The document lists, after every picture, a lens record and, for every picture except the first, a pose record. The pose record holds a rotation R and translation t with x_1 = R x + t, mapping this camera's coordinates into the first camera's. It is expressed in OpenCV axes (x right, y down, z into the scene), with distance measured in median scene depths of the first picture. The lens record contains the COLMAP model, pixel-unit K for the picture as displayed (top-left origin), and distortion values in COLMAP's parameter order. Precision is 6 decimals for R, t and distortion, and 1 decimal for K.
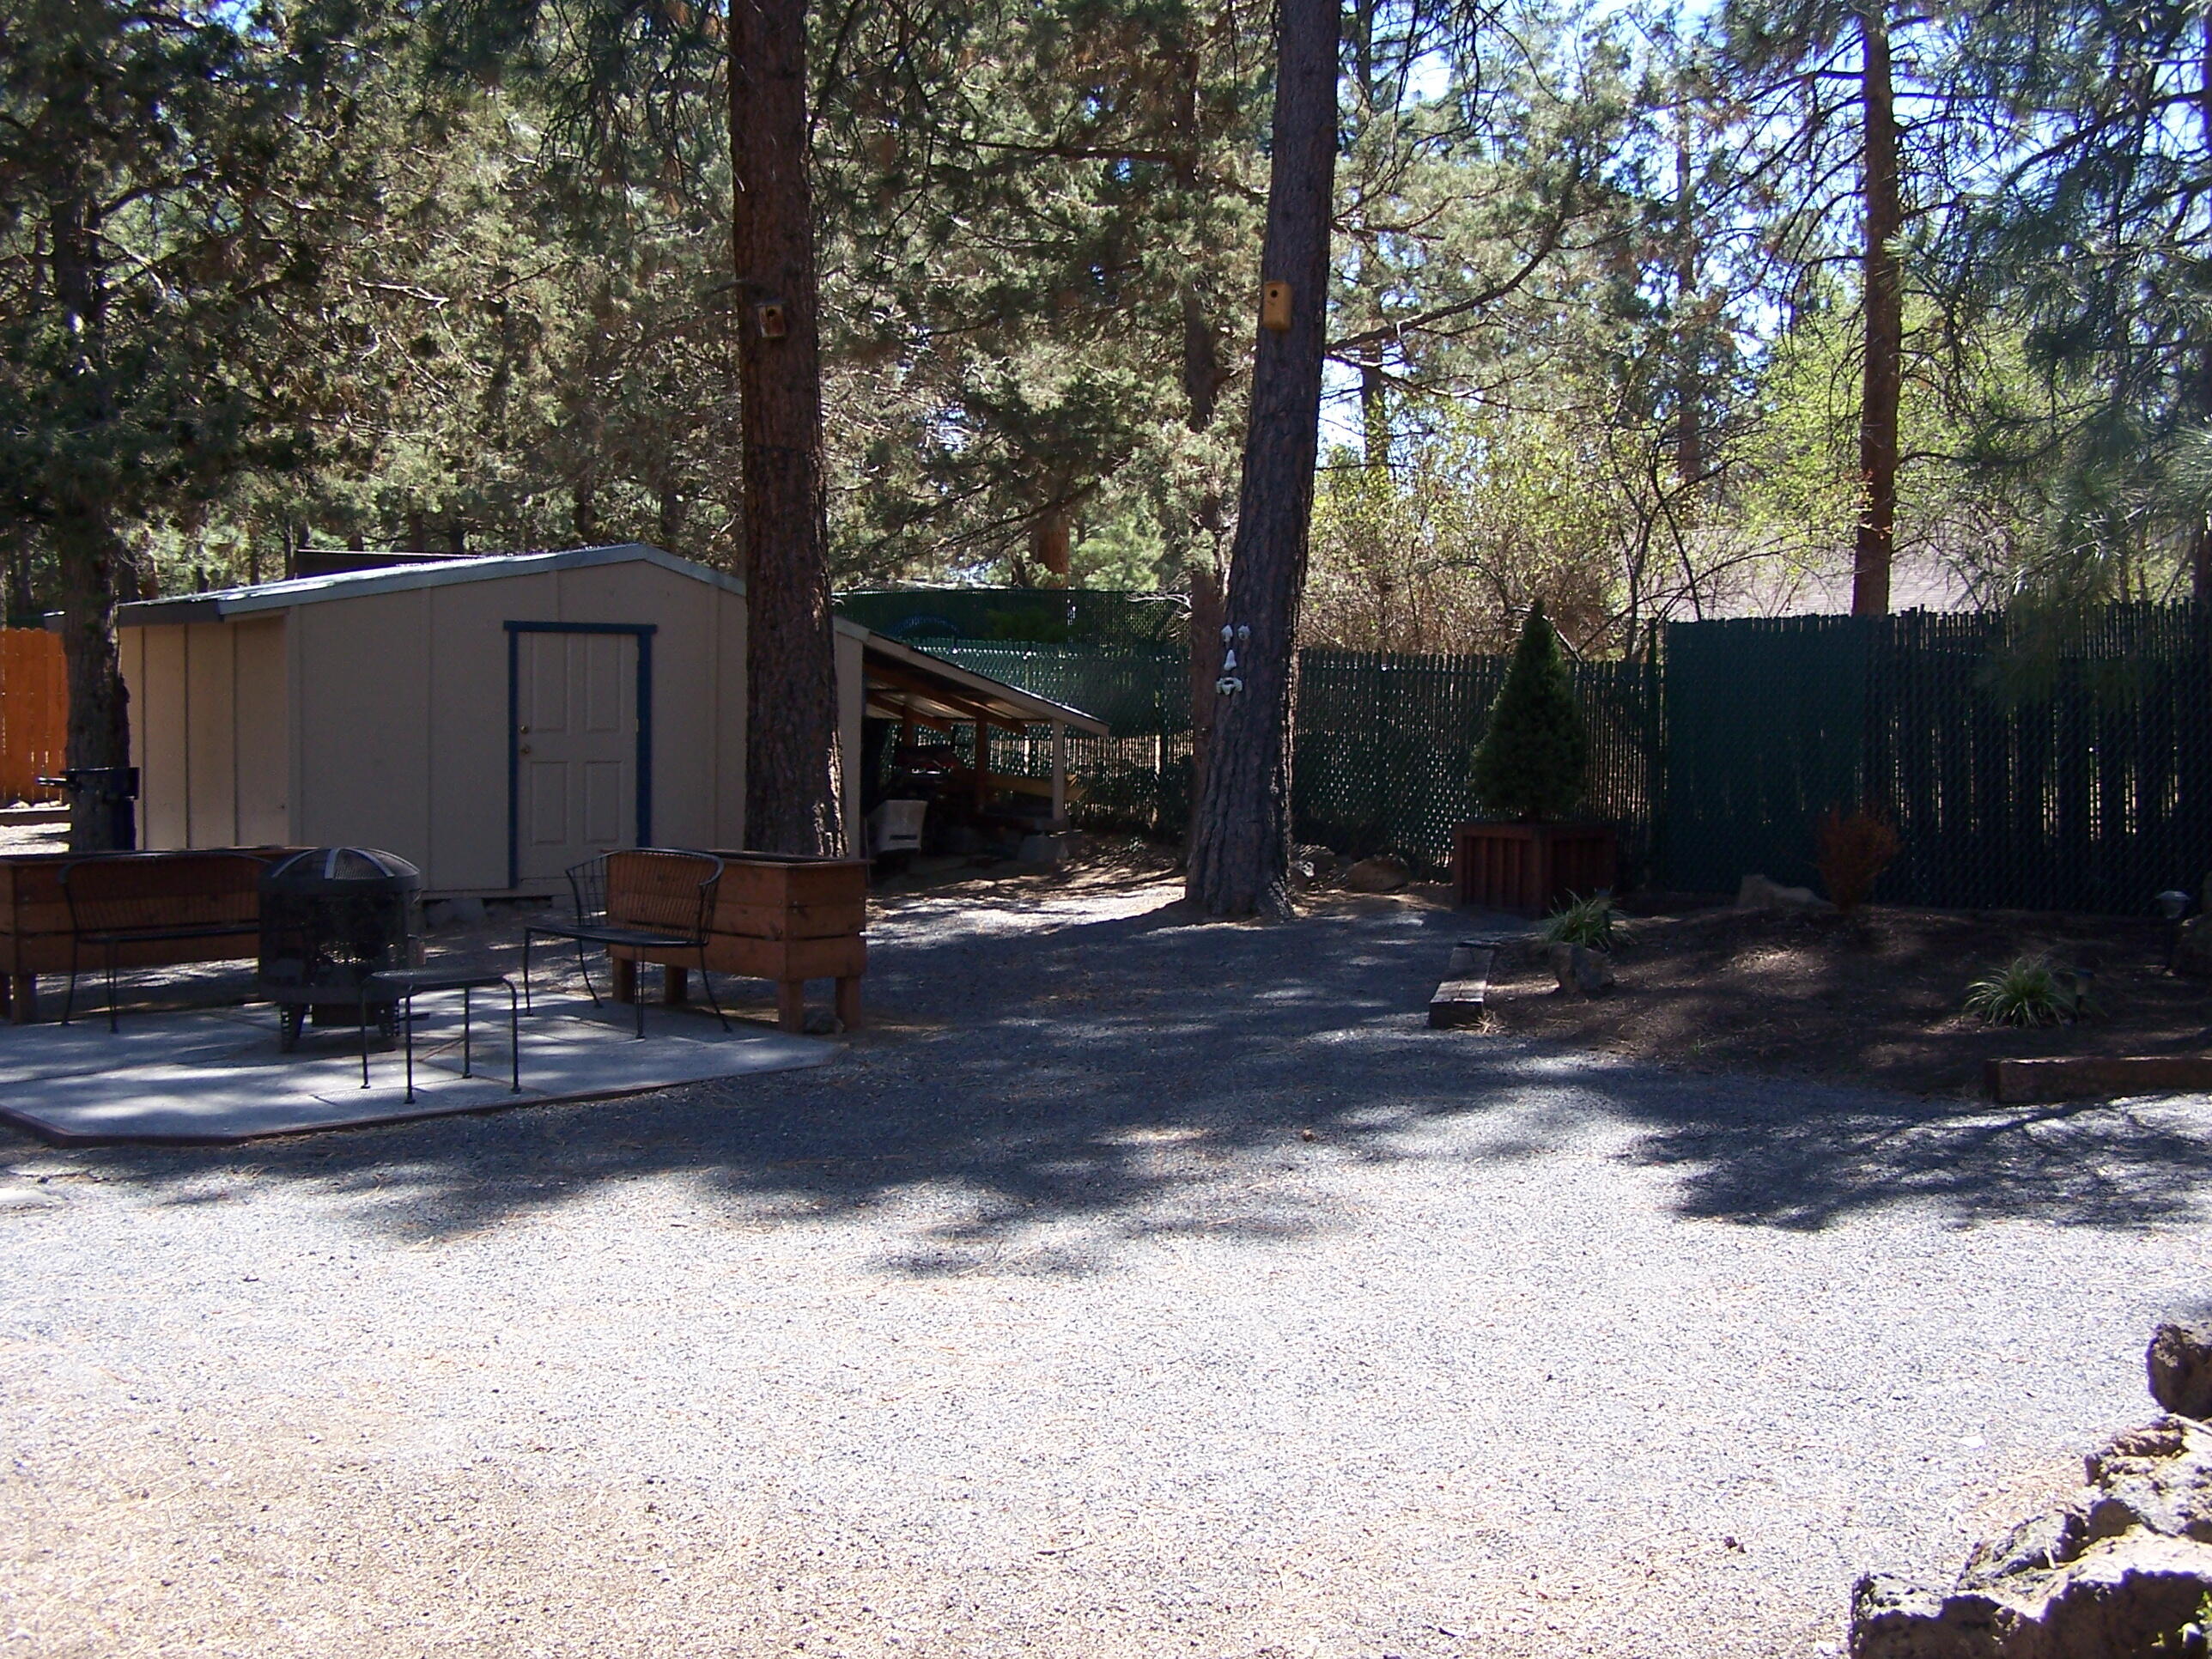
lens RADIAL K [[2473.5, 0, 1106.0], [0, 2473.5, 829.5], [0, 0, 1]] dist [-0.222143, 0.431874]
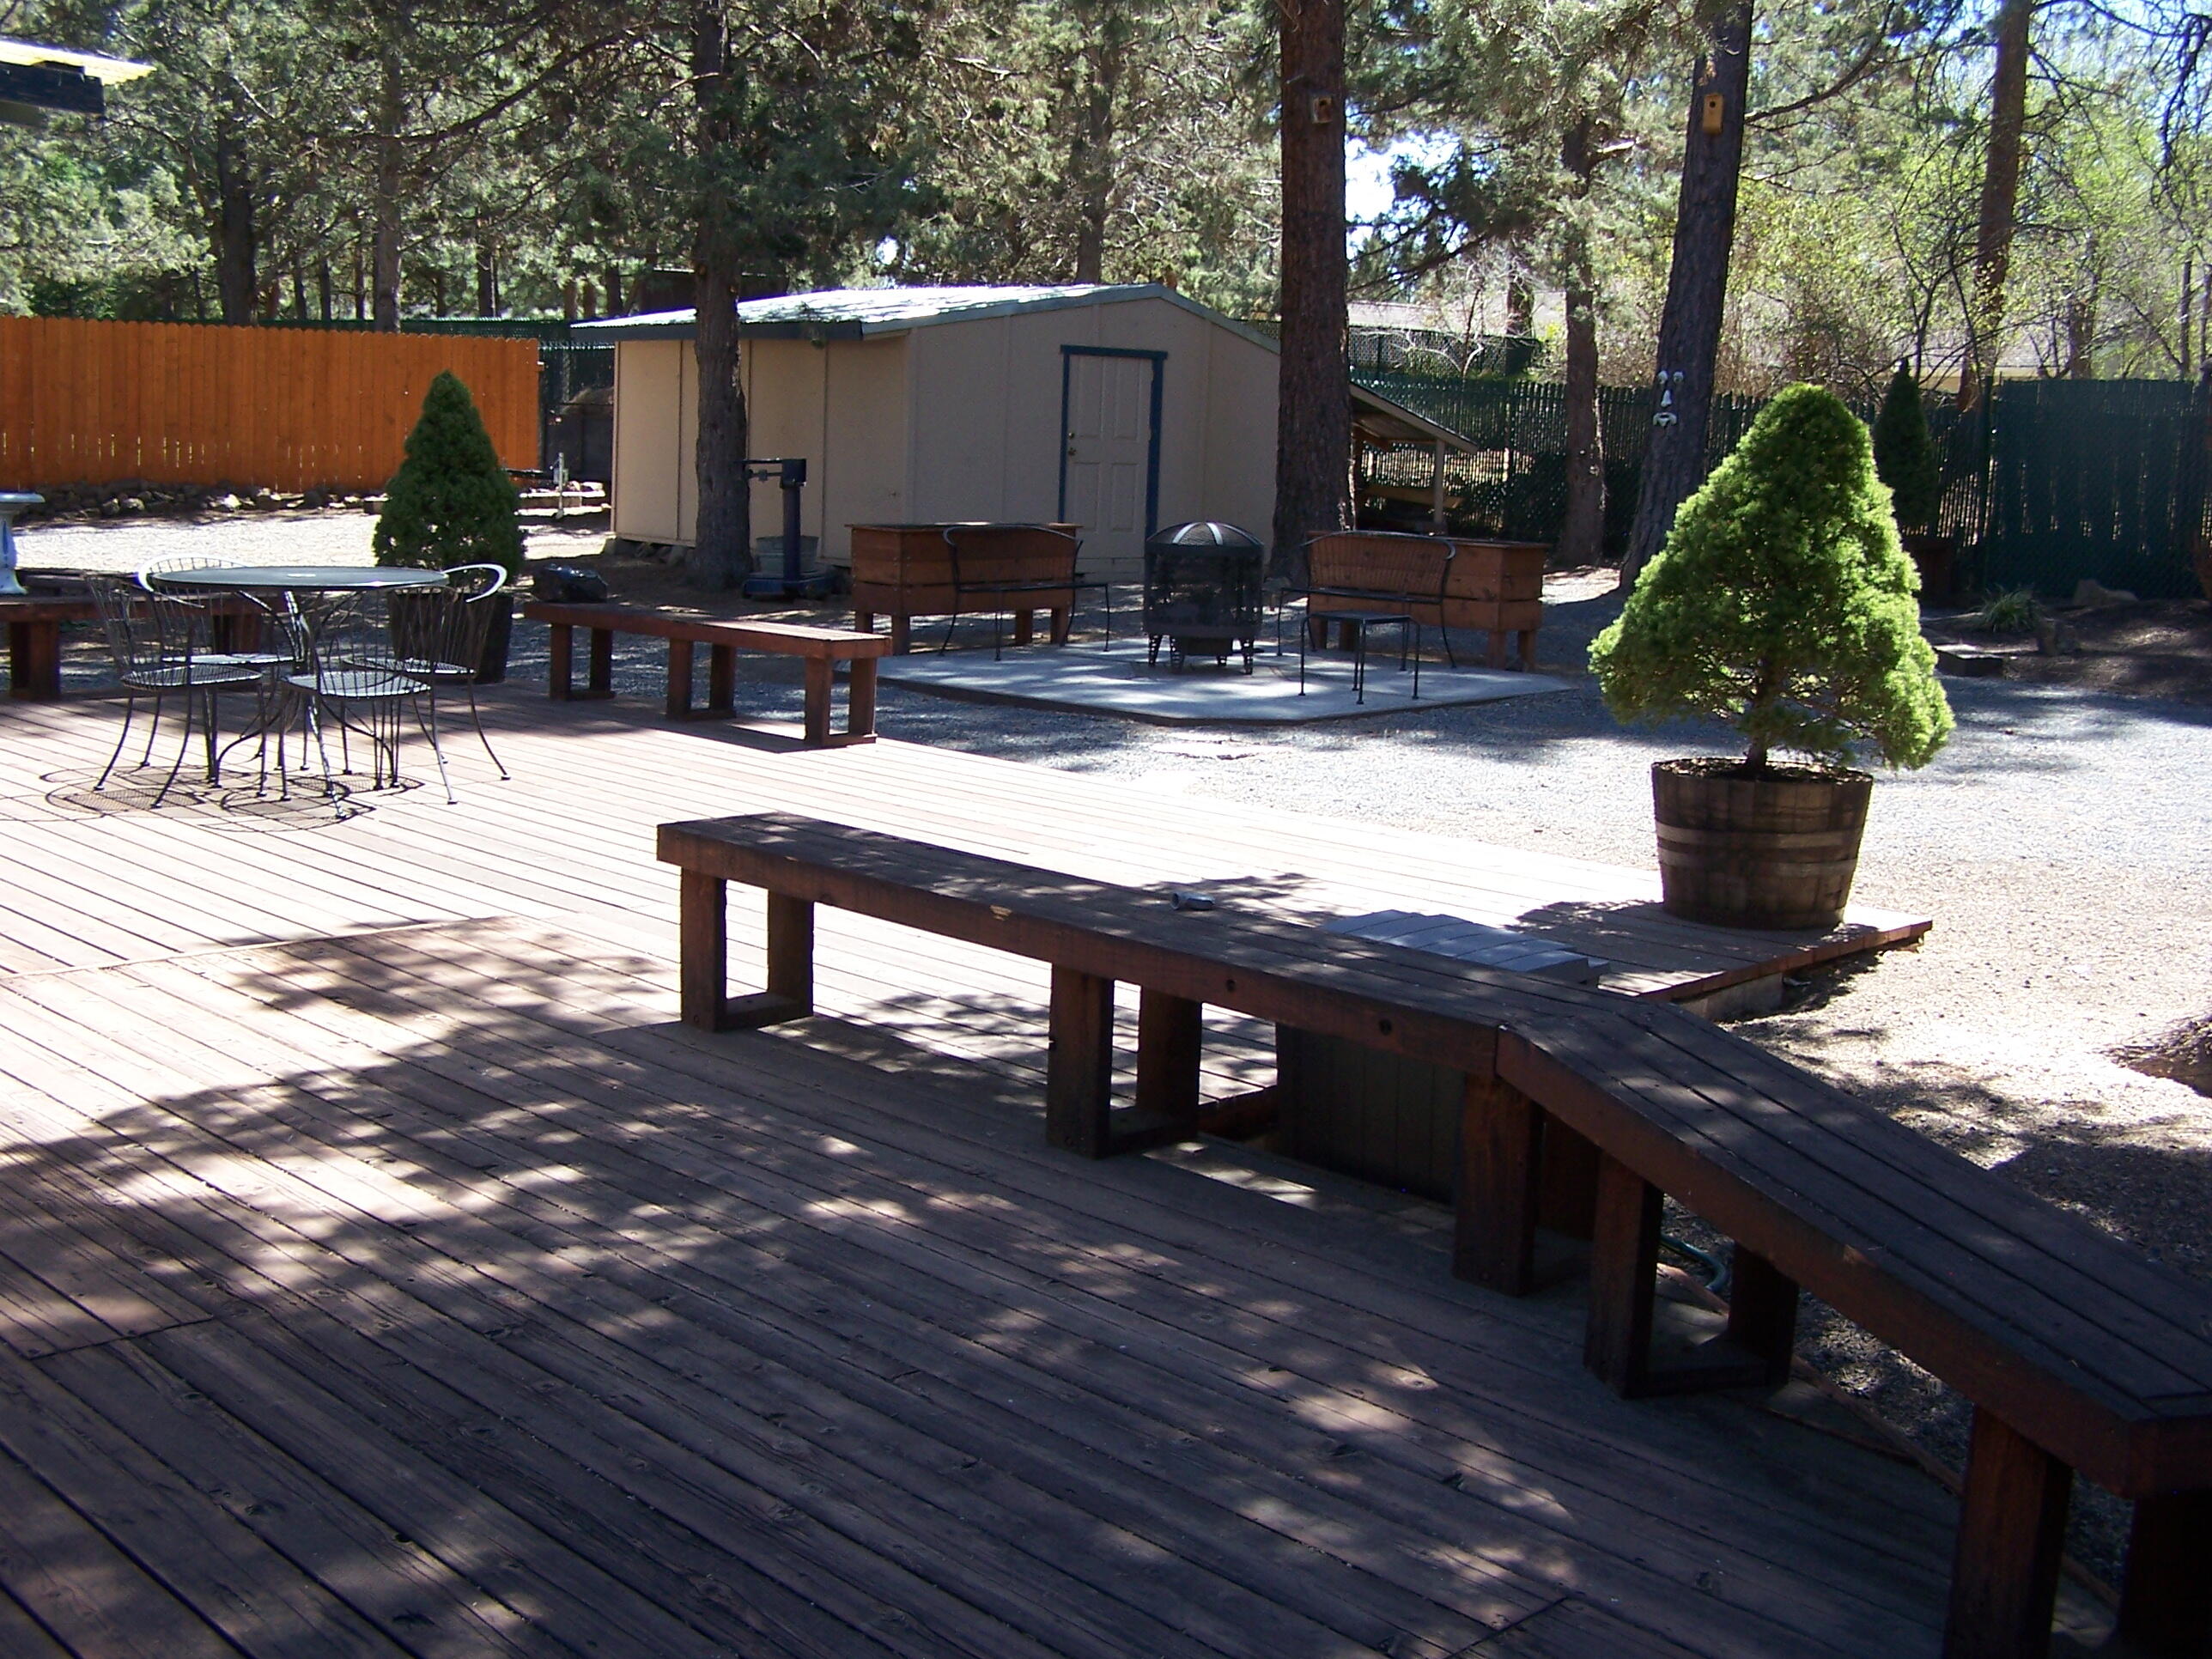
lens RADIAL K [[2473.5, 0, 1106.0], [0, 2473.5, 829.5], [0, 0, 1]] dist [-0.222143, 0.431874]
pose [[0.998263, 0.015819, 0.056747, -0.288685], [-0.022179, 0.993318, 0.113260, 0.014815], [-0.054576, -0.114322, 0.991944, -0.233266]]
